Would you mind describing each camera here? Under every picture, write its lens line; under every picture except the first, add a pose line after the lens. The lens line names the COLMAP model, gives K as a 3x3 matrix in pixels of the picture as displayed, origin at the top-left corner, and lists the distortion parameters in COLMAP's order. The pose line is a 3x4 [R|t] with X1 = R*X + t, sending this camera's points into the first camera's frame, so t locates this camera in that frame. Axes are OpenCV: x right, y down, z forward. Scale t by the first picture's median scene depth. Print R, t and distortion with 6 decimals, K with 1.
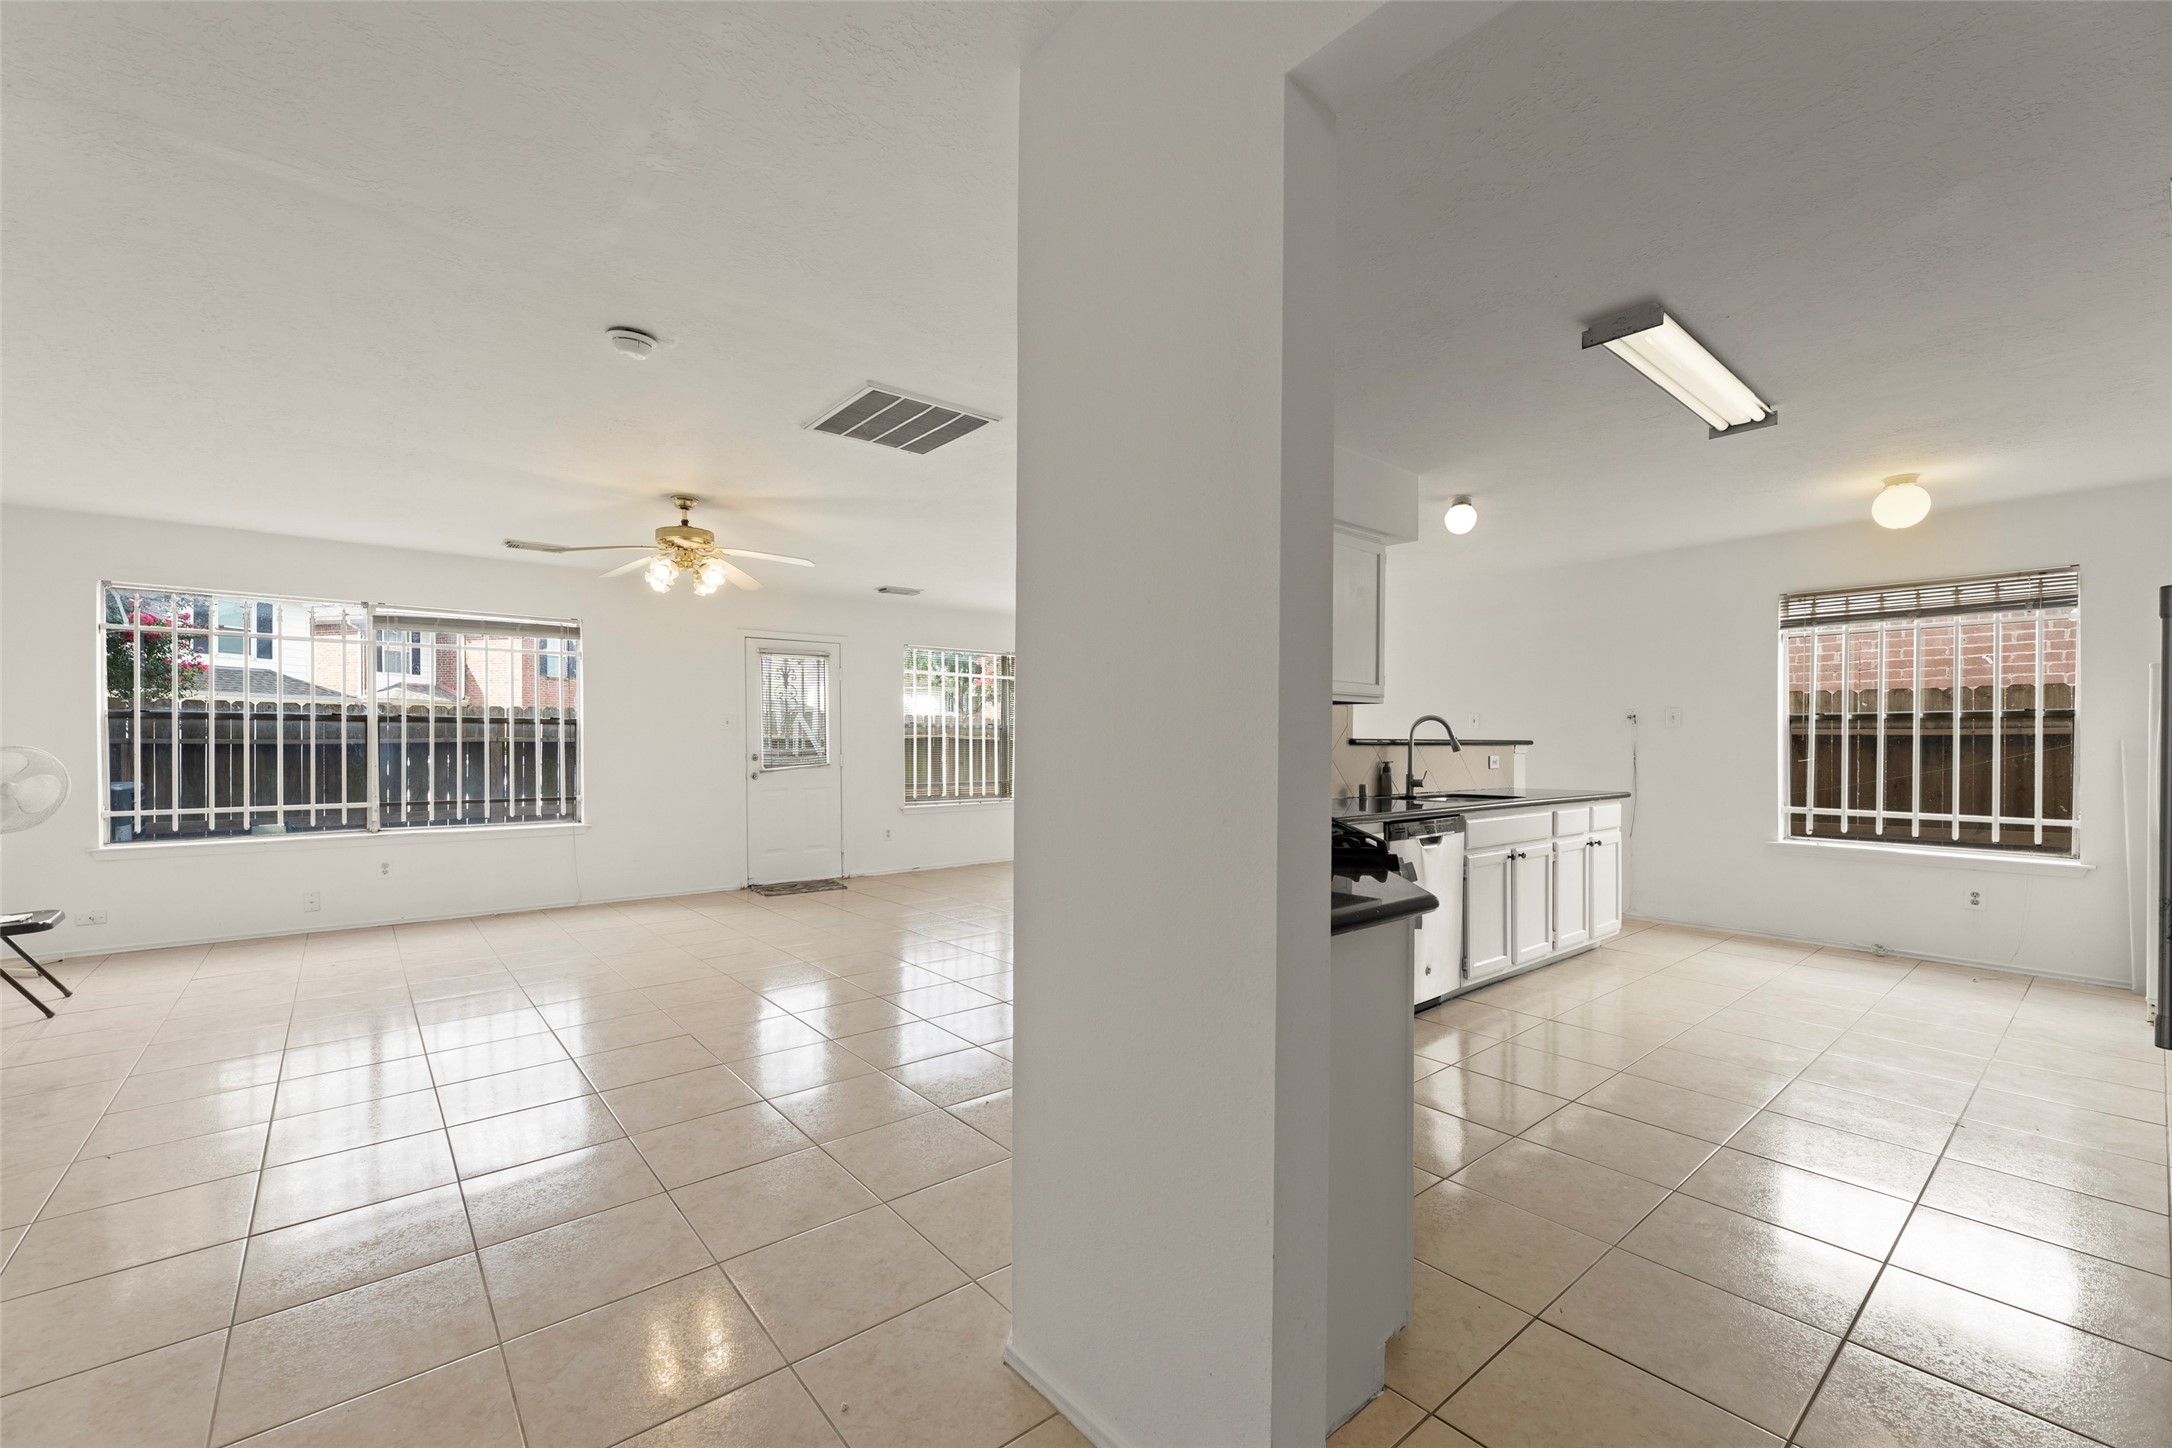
lens RADIAL K [[886.7, 0, 1069.4], [0, 886.7, 741.1], [0, 0, 1]] dist [0.000033, 0.000364]
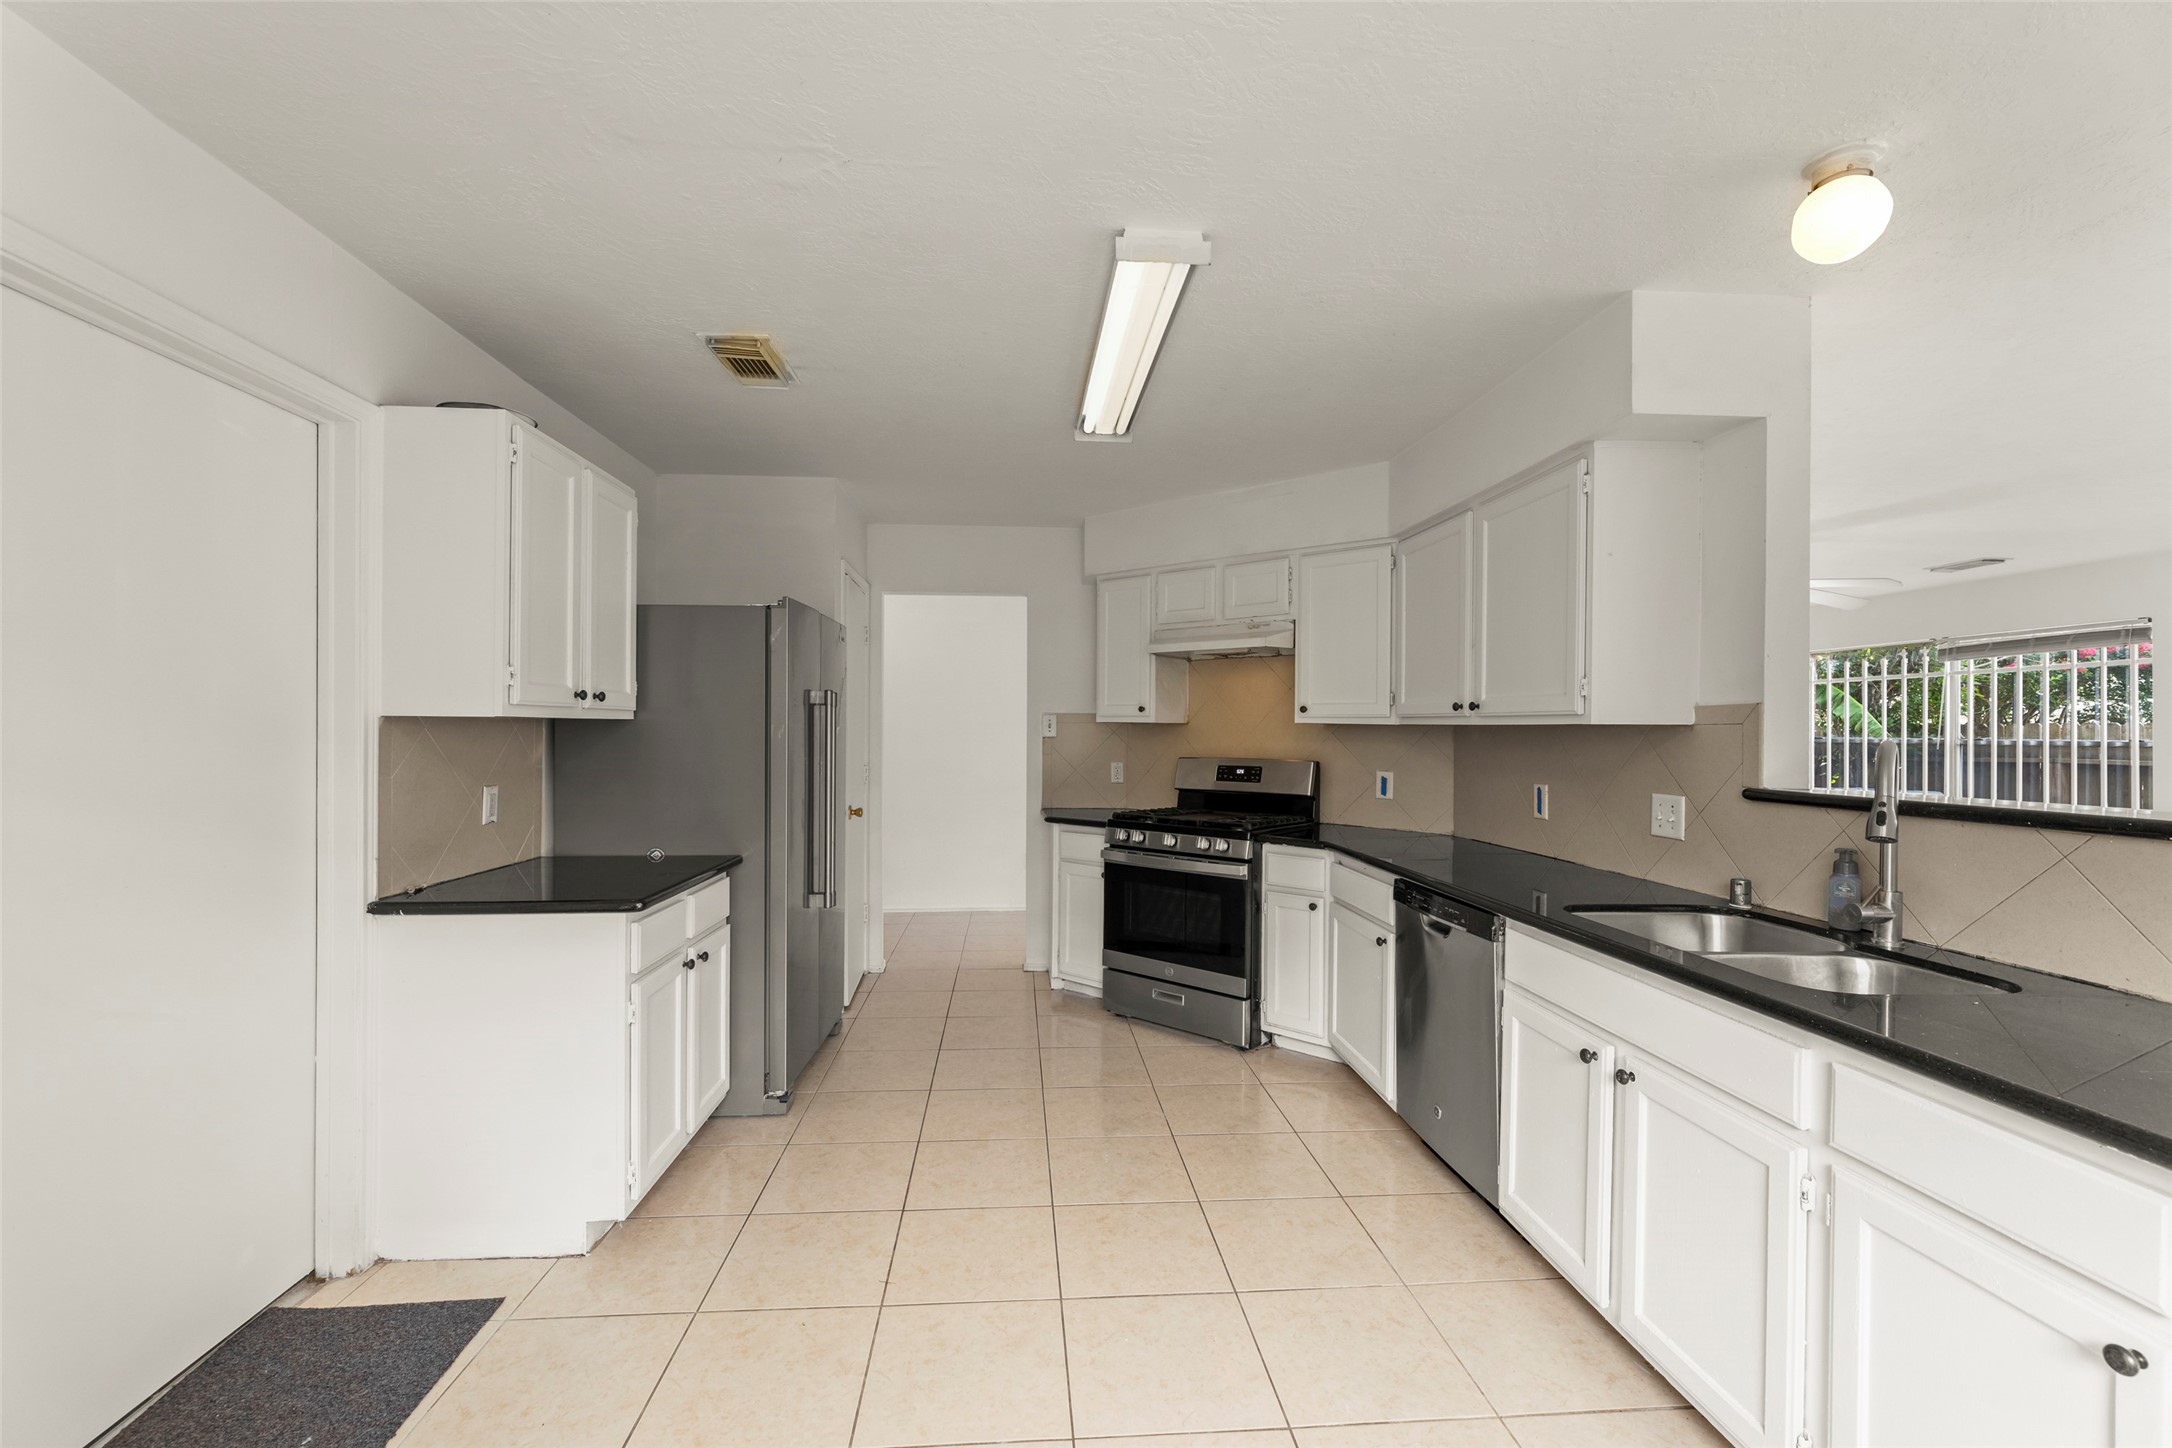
lens RADIAL K [[886.7, 0, 1076.7], [0, 886.7, 739.0], [0, 0, 1]] dist [0.000033, 0.000364]
pose [[-0.562925, -0.002329, -0.826505, 0.900058], [-0.013300, 0.999892, 0.006240, -0.026922], [0.826401, 0.014505, -0.562895, 0.911128]]
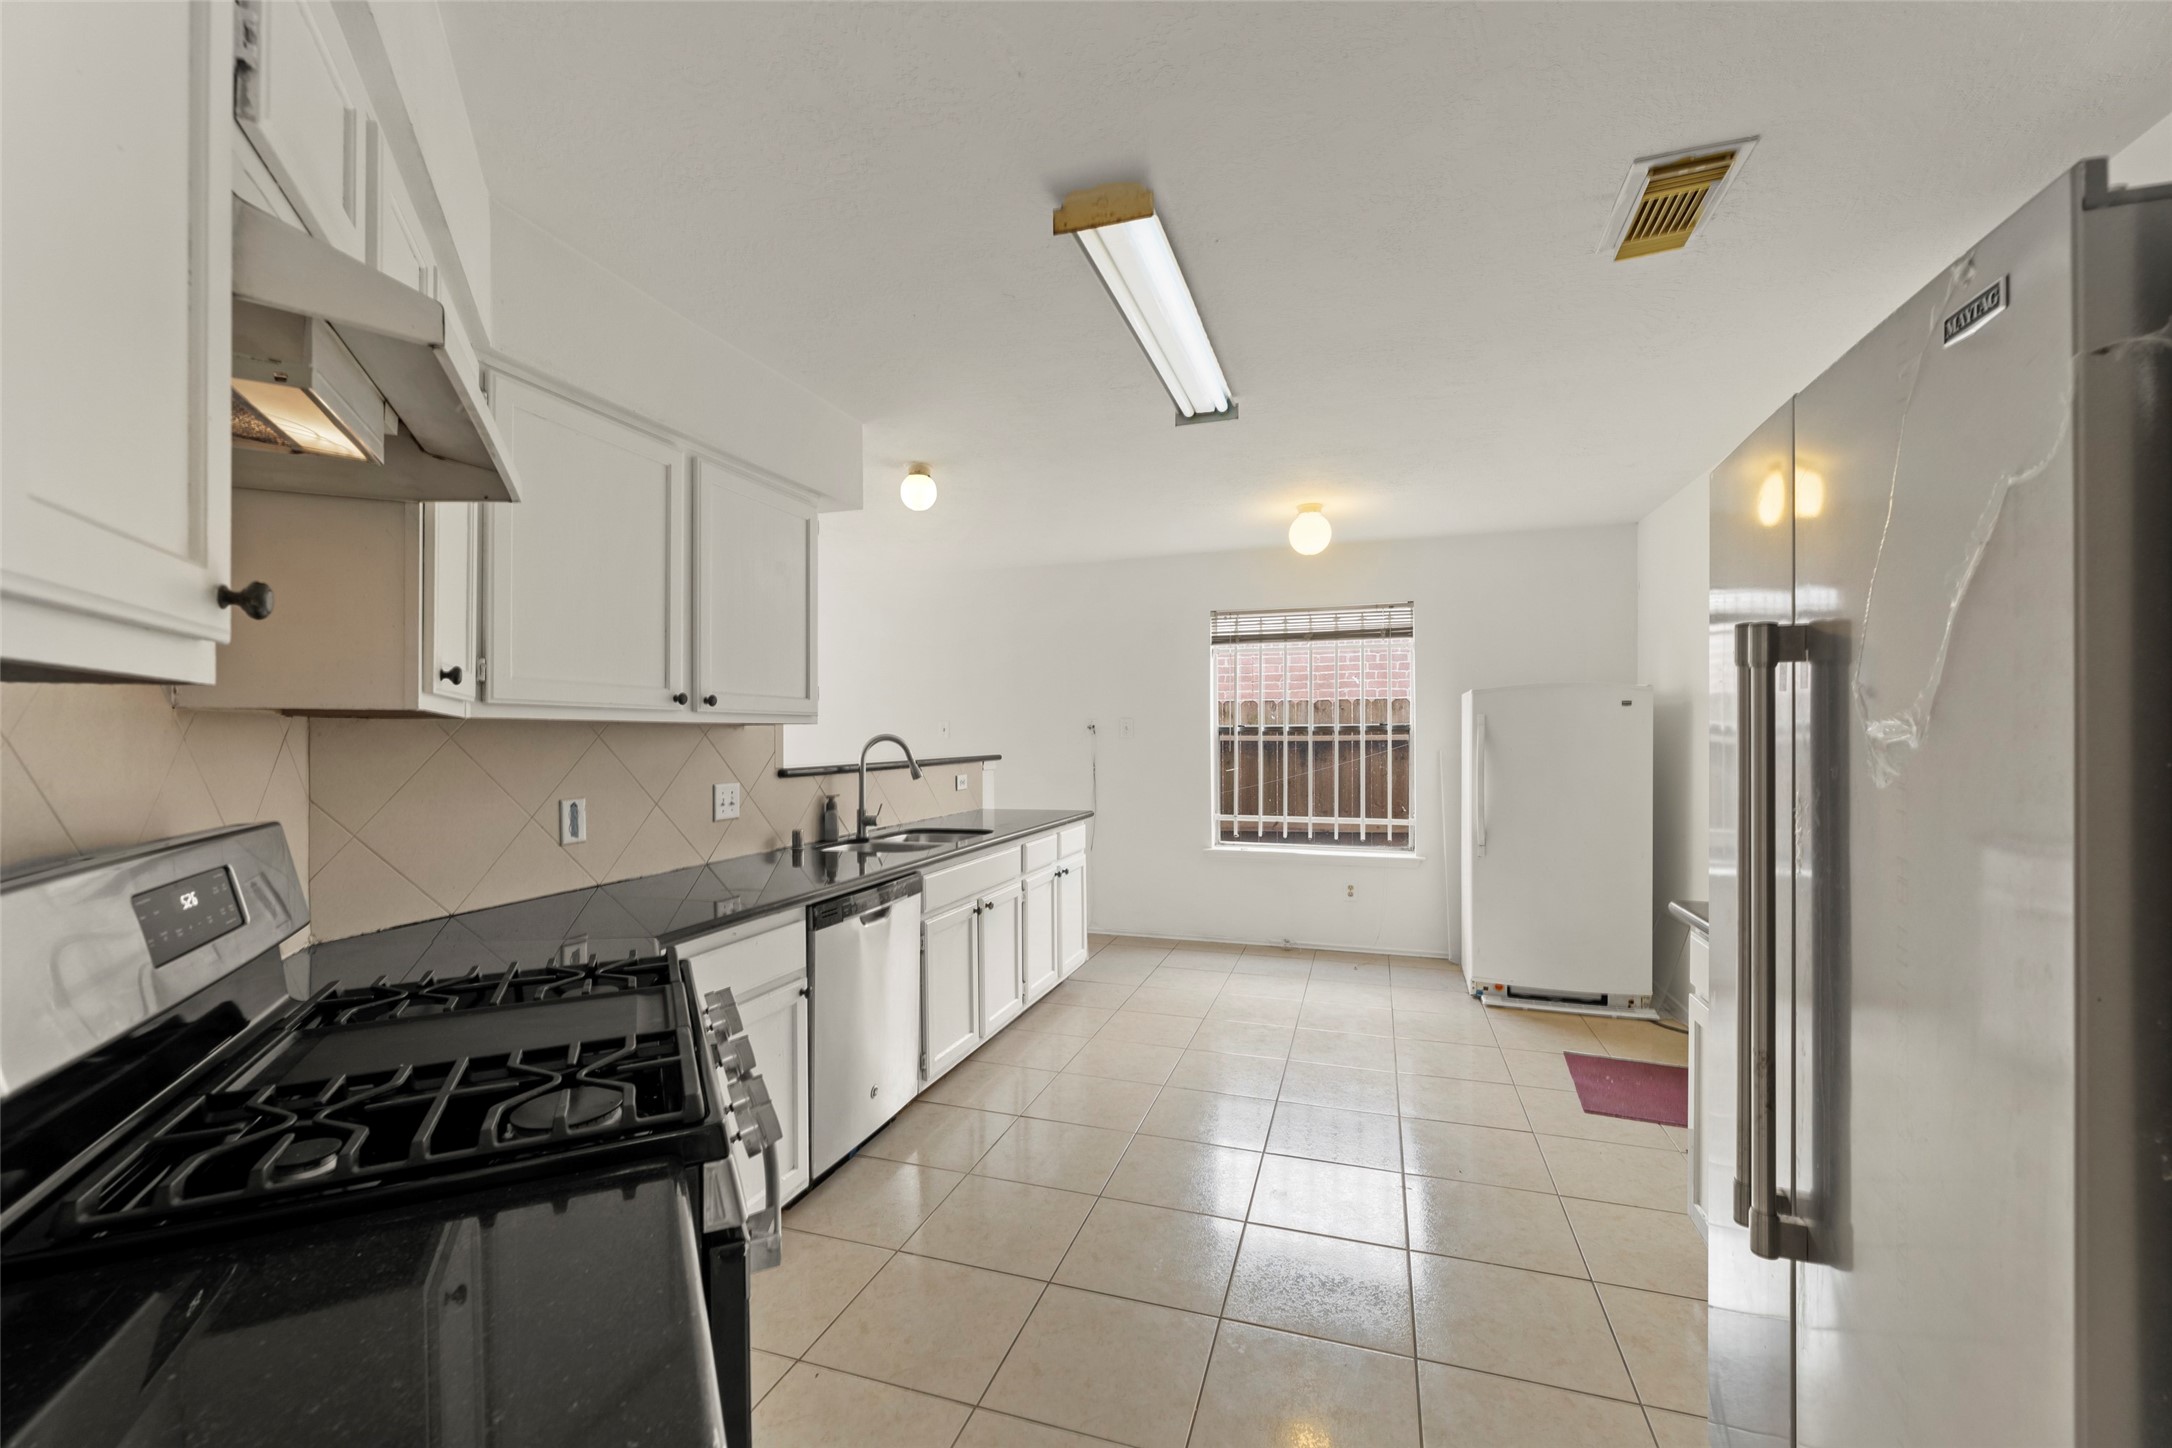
lens RADIAL K [[886.7, 0, 1074.1], [0, 886.7, 730.6], [0, 0, 1]] dist [0.000033, 0.000364]
pose [[0.847218, -0.008749, 0.531173, 0.124701], [0.009761, 0.999952, 0.000902, -0.030919], [-0.531156, 0.004421, 0.847263, 0.229193]]
